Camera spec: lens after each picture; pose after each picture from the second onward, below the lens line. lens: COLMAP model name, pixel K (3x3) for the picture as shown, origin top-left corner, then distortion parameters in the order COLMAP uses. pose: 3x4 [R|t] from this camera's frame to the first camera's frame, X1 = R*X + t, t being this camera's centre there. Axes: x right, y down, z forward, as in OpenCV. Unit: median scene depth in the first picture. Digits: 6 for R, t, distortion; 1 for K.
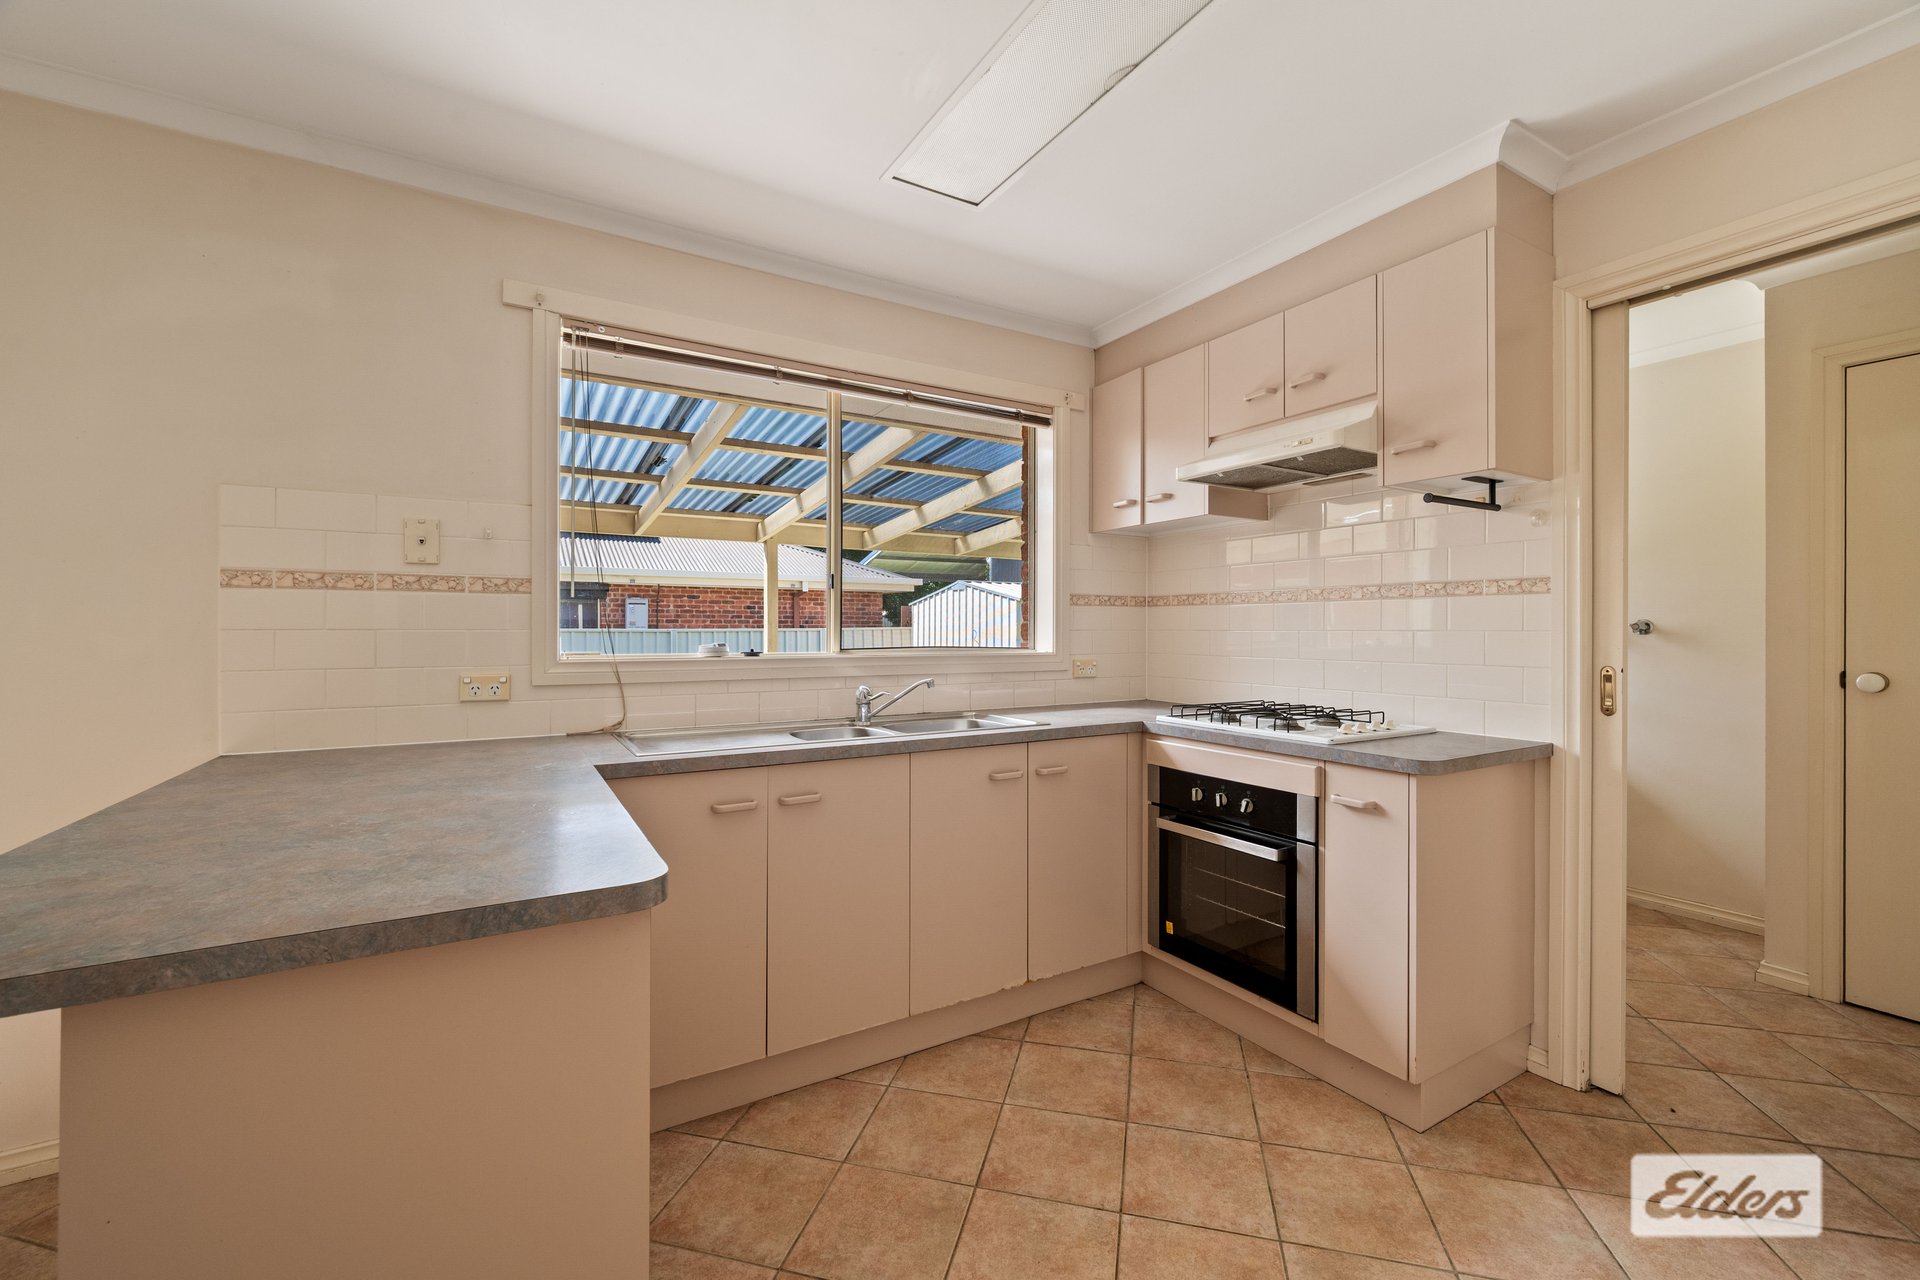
lens RADIAL K [[786.7, 0, 960.8], [0, 786.7, 626.6], [0, 0, 1]] dist [-0.001689, -0.000171]
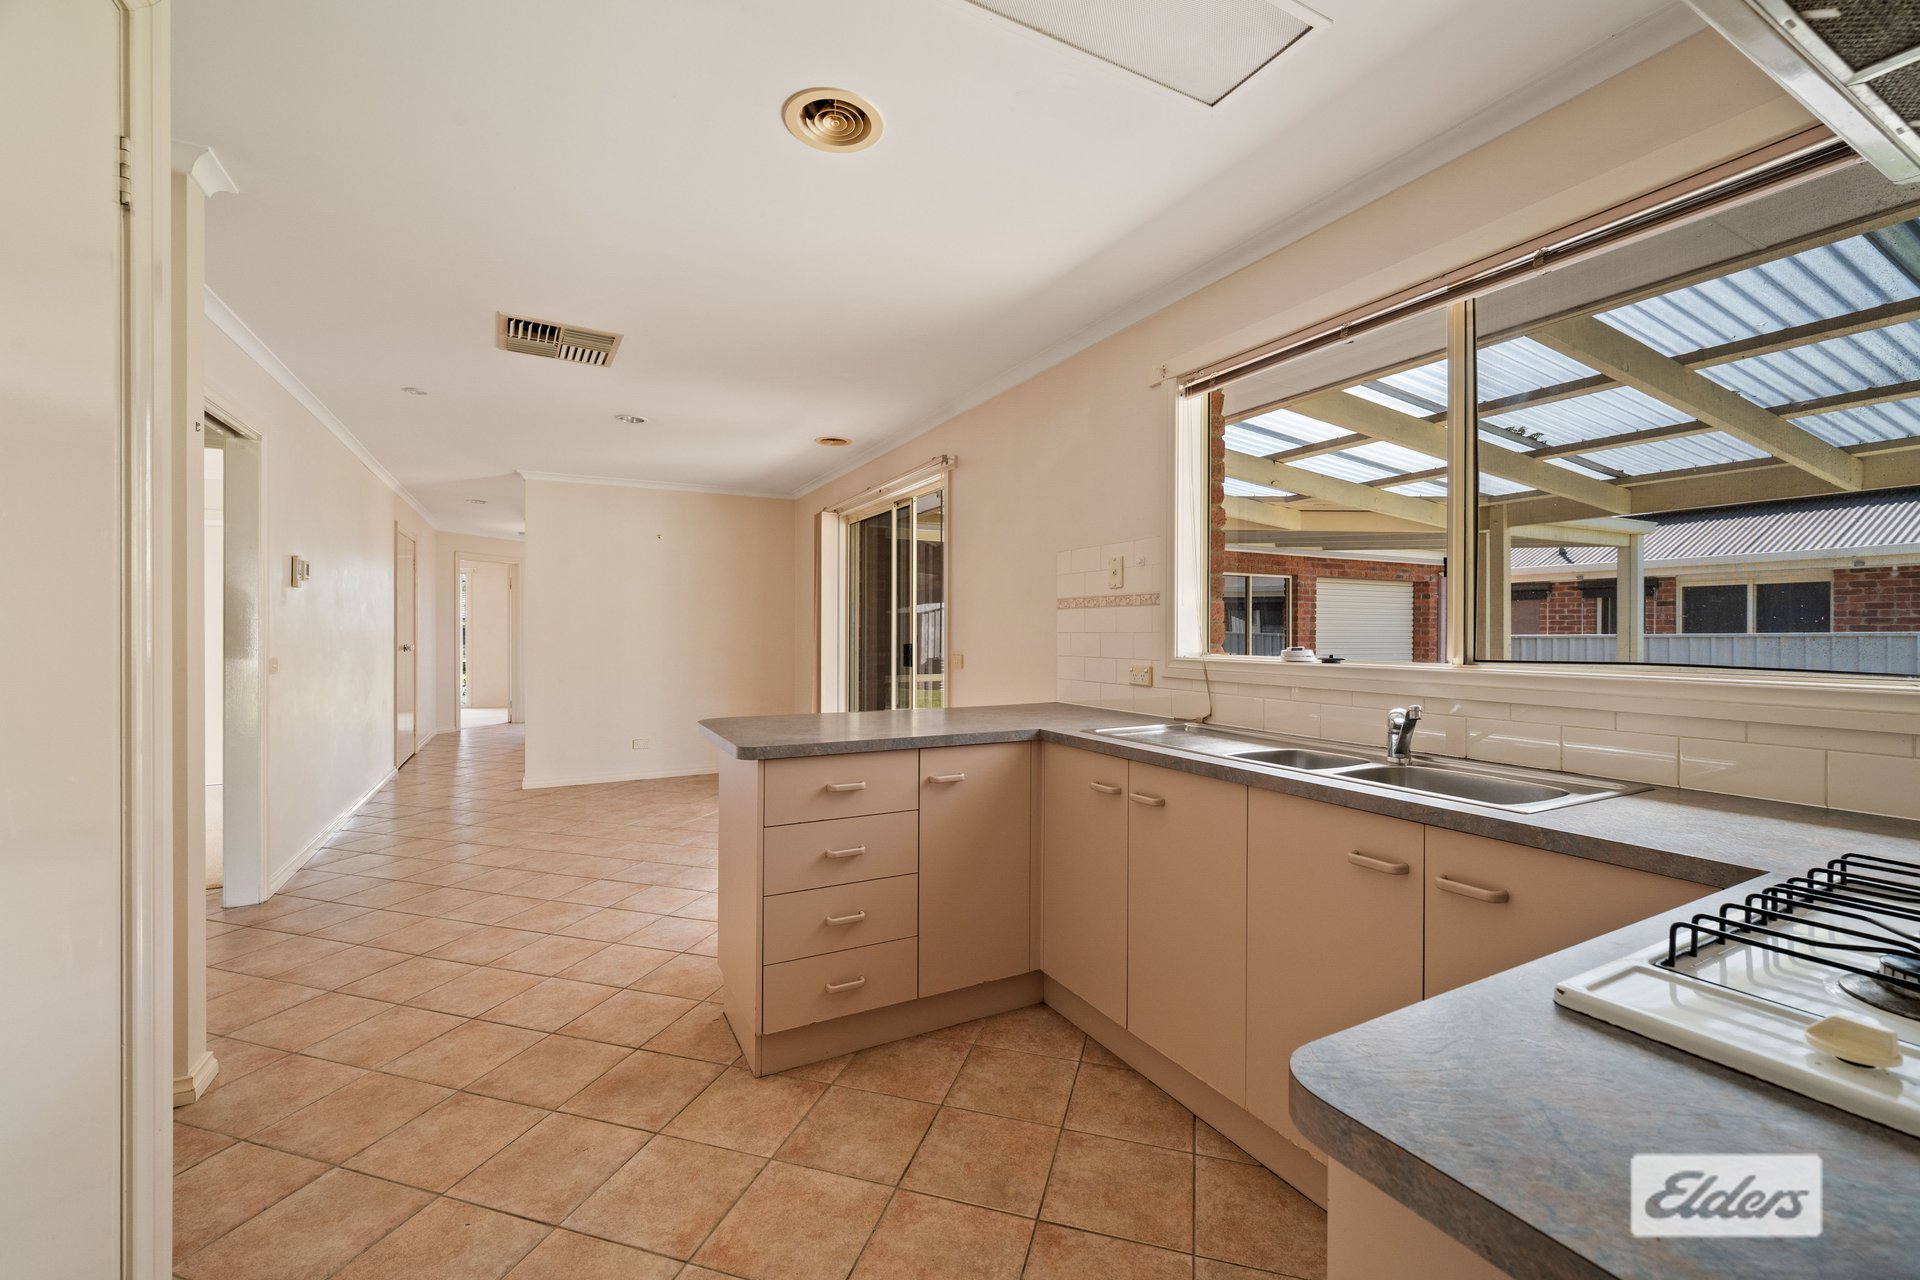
lens RADIAL K [[777.4, 0, 950.8], [0, 777.4, 633.5], [0, 0, 1]] dist [0.000544, -0.000093]
pose [[-0.054179, -0.000536, -0.998531, 0.725051], [0.002534, 0.999997, -0.000675, 0.004932], [0.998528, -0.002567, -0.054177, 0.716117]]
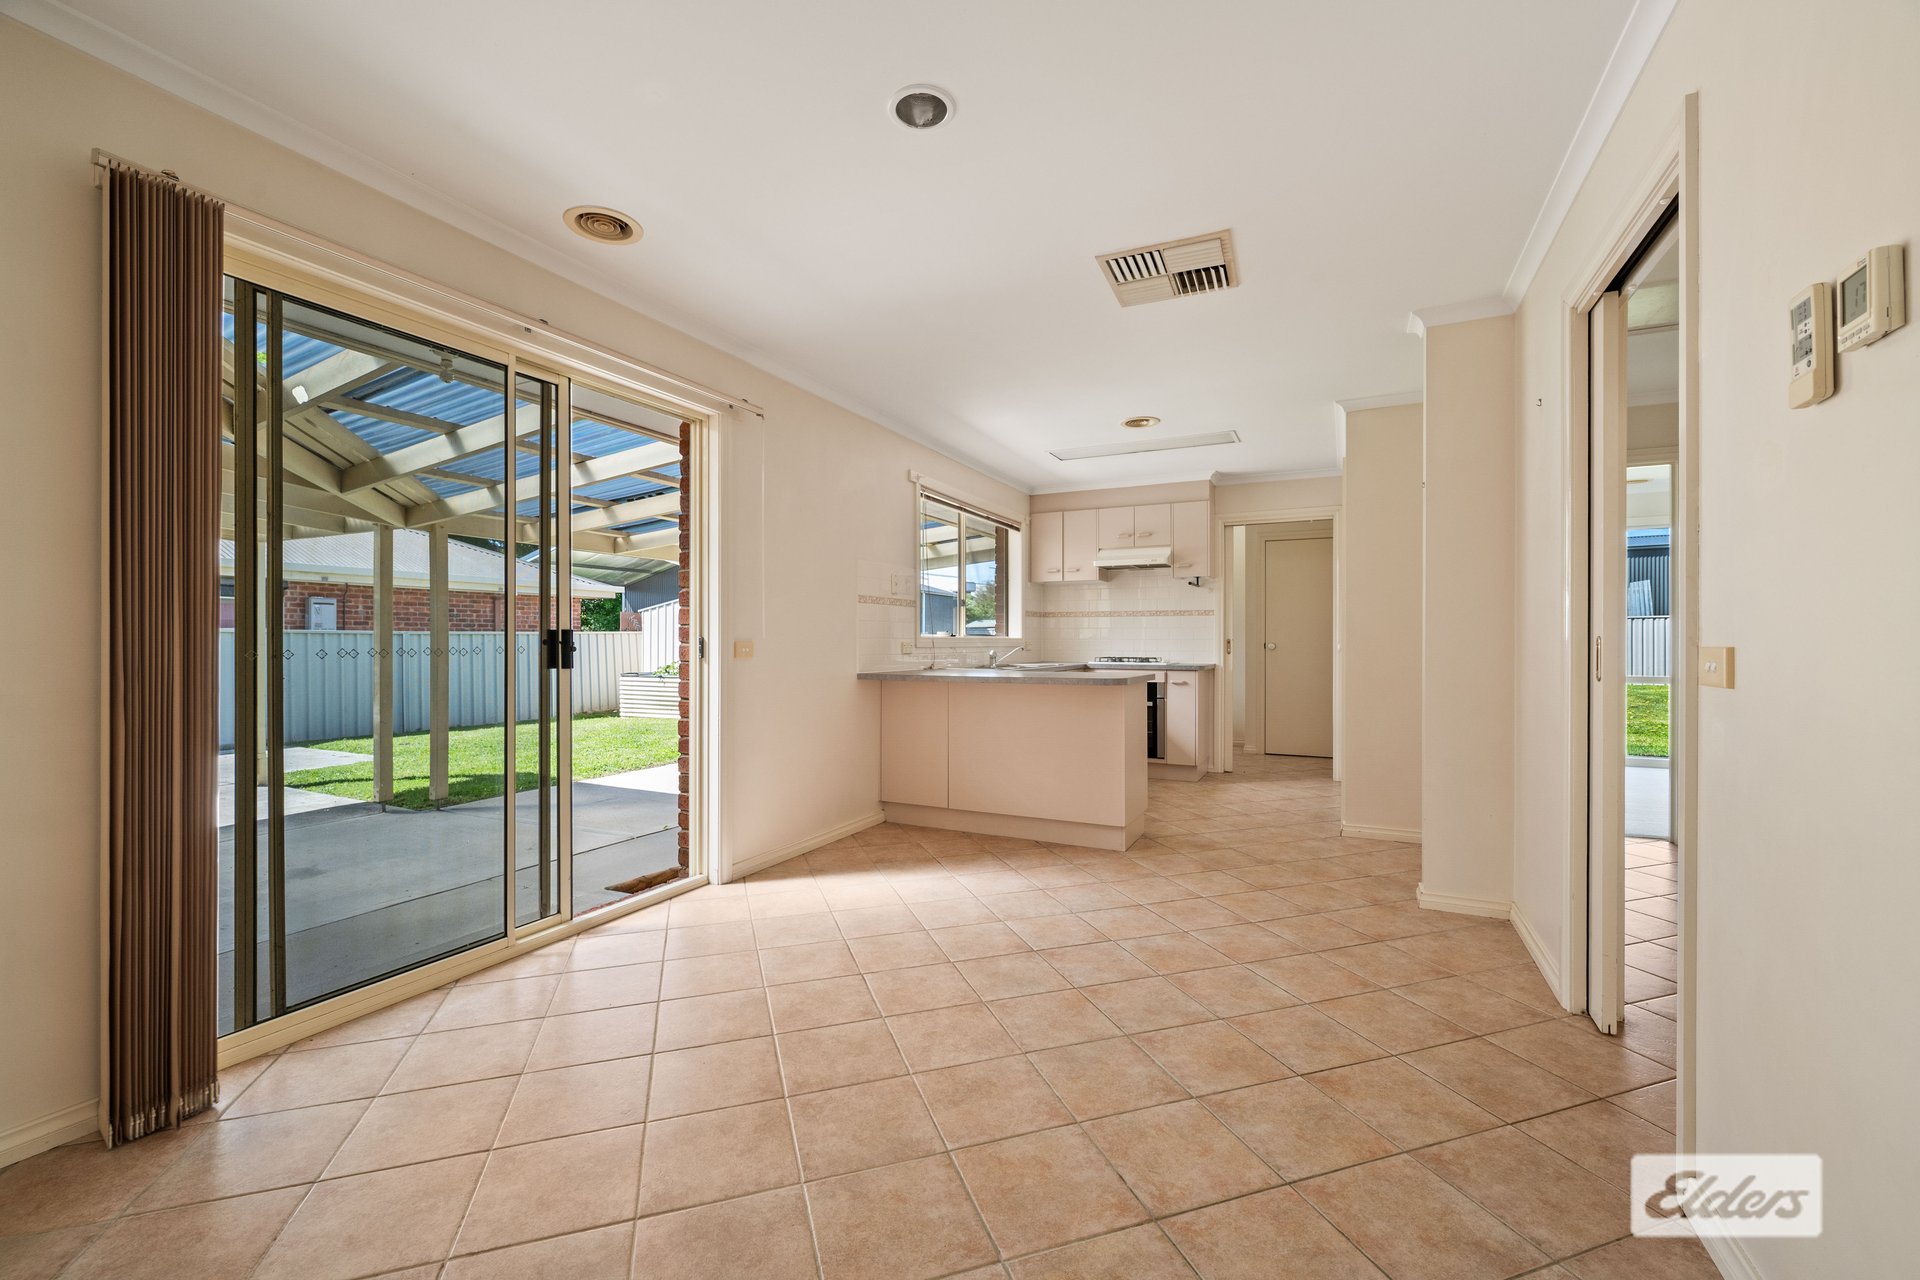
lens RADIAL K [[781.6, 0, 960.0], [0, 781.6, 640.0], [0, 0, 1]] dist [-0.000327, -0.000084]
pose [[0.838114, 0.000936, 0.545494, -1.661202], [-0.003408, 0.999988, 0.003519, 0.044534], [-0.545484, -0.004808, 0.838107, -0.968660]]
